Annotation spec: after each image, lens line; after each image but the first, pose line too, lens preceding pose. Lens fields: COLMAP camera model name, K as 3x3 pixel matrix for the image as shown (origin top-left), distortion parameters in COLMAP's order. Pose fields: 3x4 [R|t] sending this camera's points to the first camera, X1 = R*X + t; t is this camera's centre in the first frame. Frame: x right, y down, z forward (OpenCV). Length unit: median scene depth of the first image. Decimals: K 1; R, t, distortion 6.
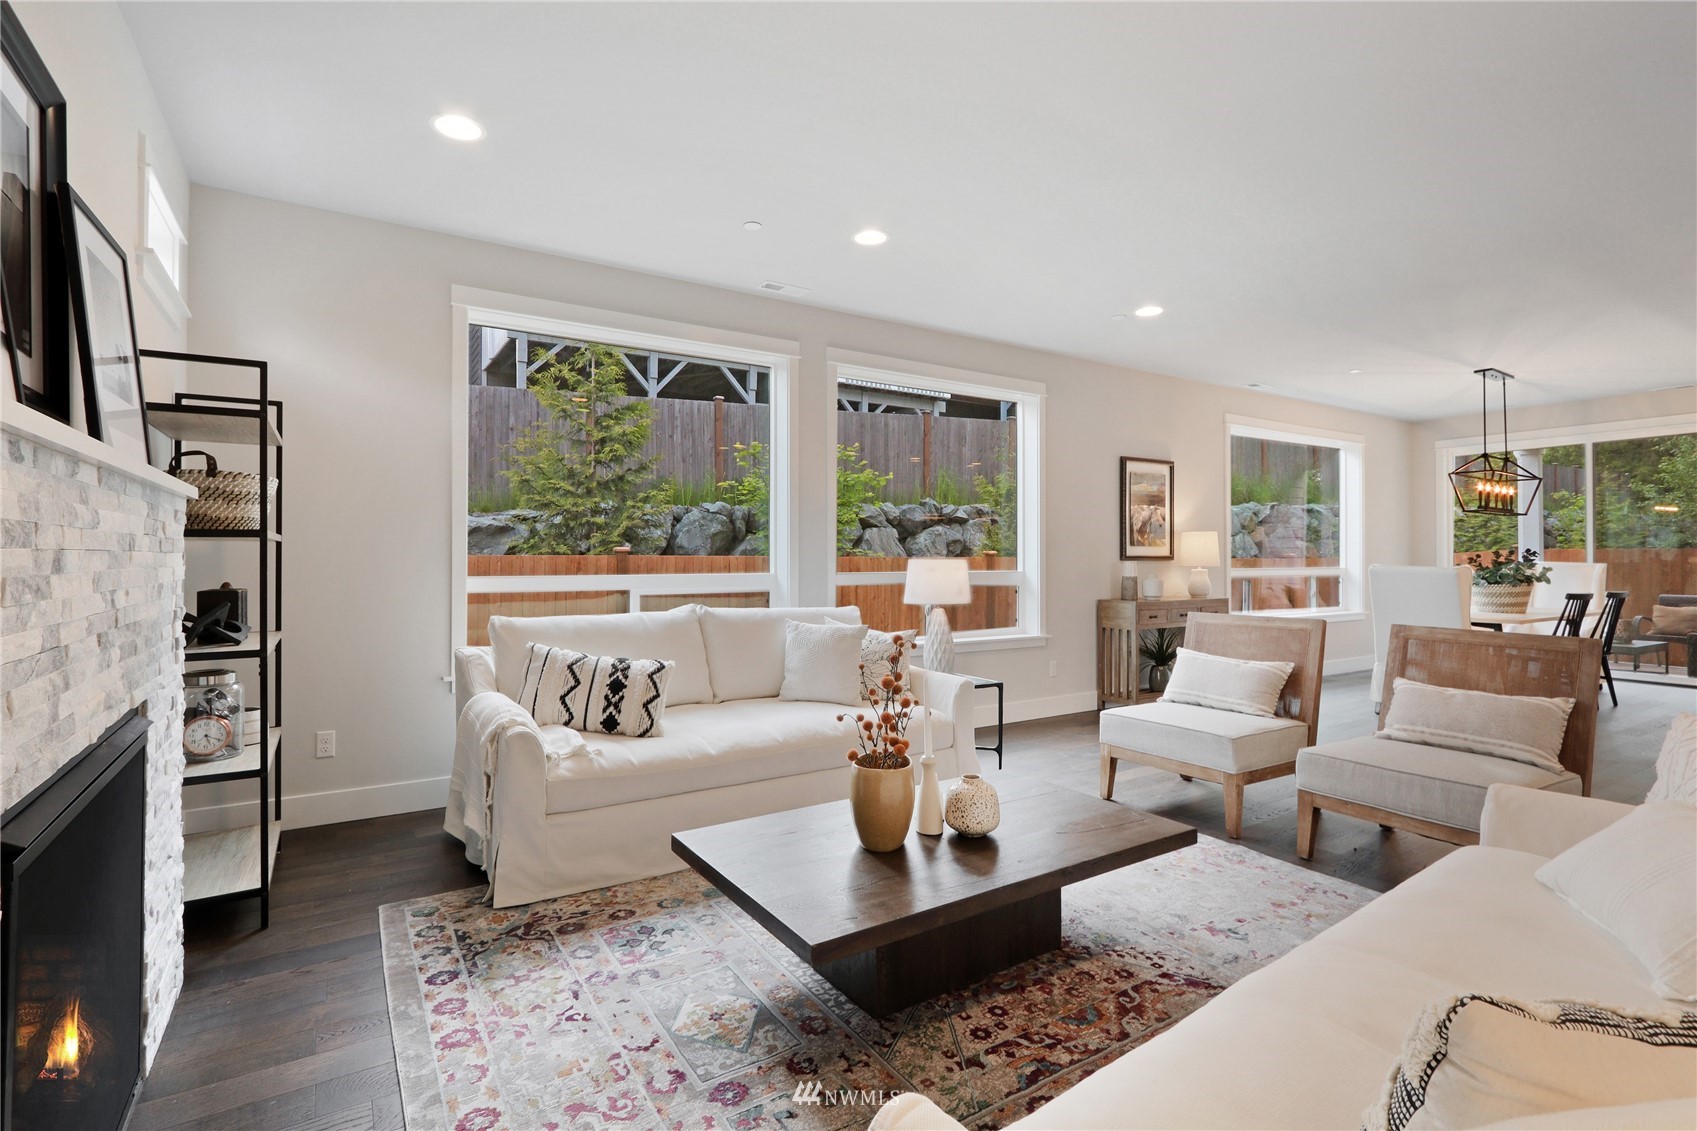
lens RADIAL K [[787.1, 0, 845.2], [0, 787.1, 553.9], [0, 0, 1]] dist [0.002430, 0.000463]
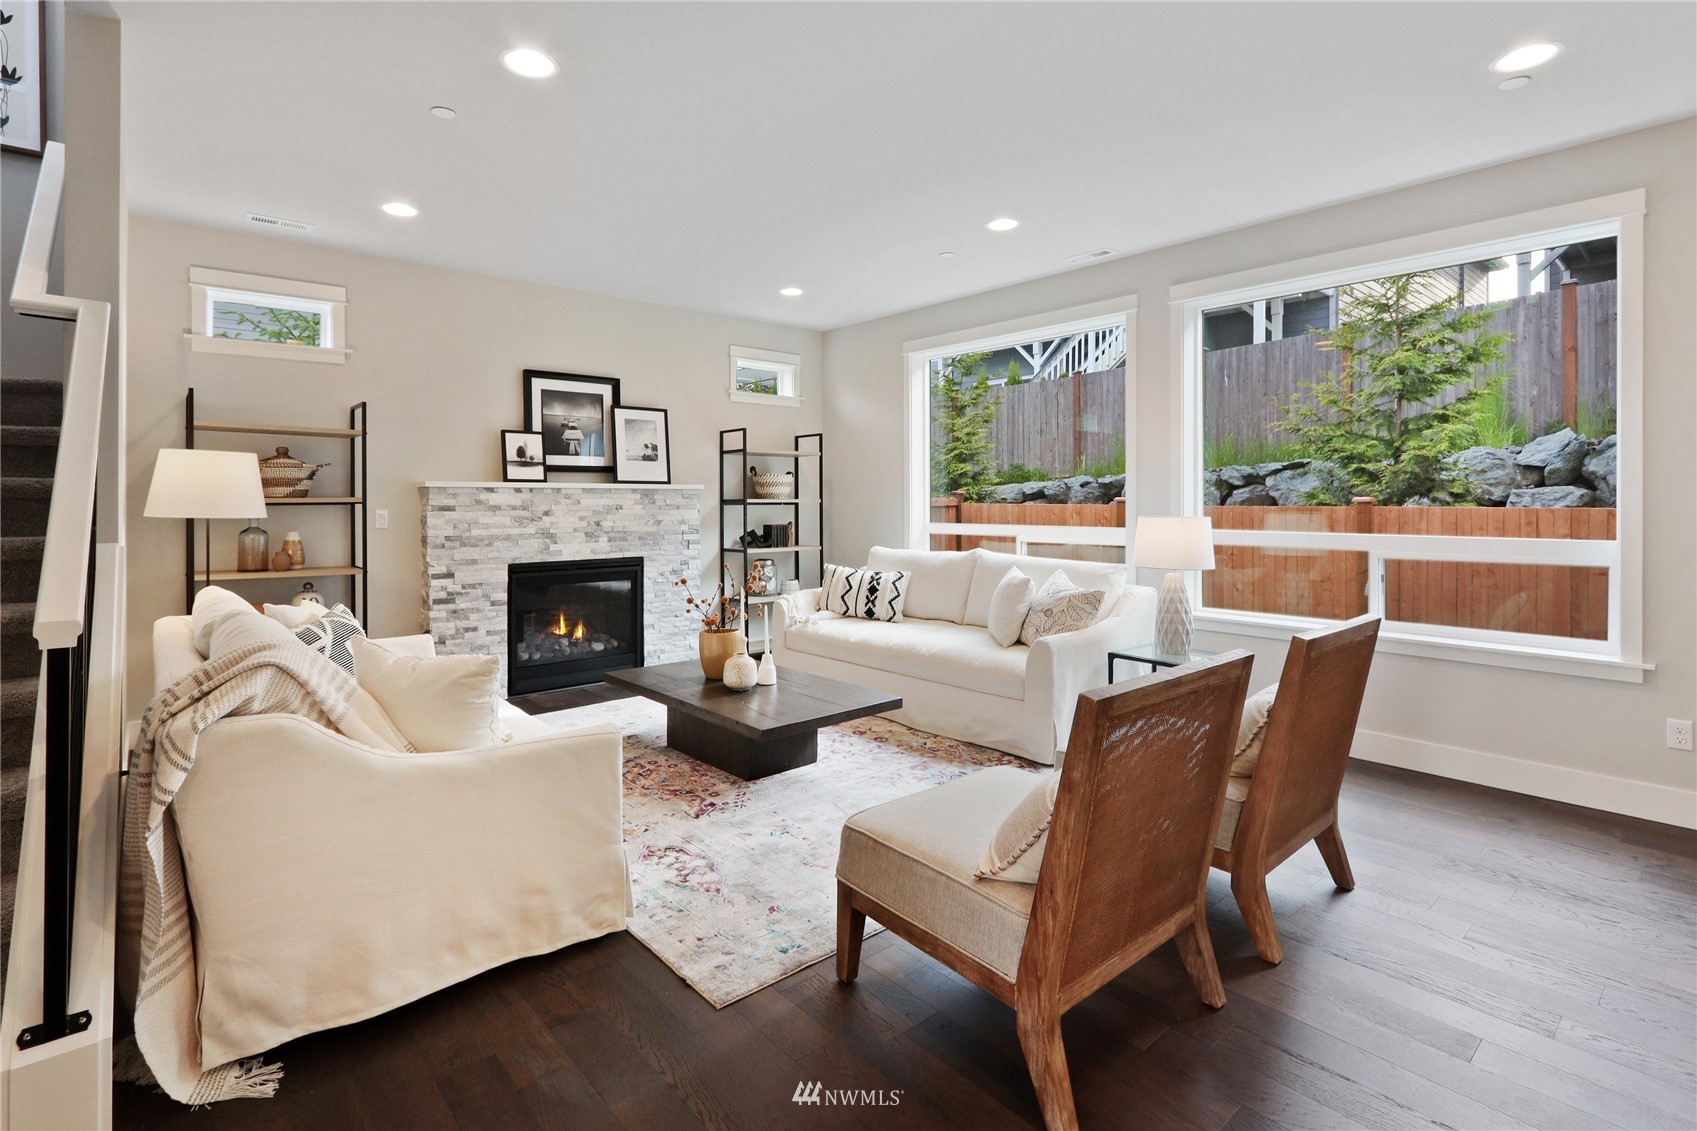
lens RADIAL K [[809.5, 0, 800.4], [0, 809.5, 514.5], [0, 0, 1]] dist [0.002878, 0.000549]
pose [[0.118349, 0.010041, -0.992921, 1.259654], [-0.008042, 0.999926, 0.009154, 0.007975], [0.992940, 0.006902, 0.118421, 0.675617]]
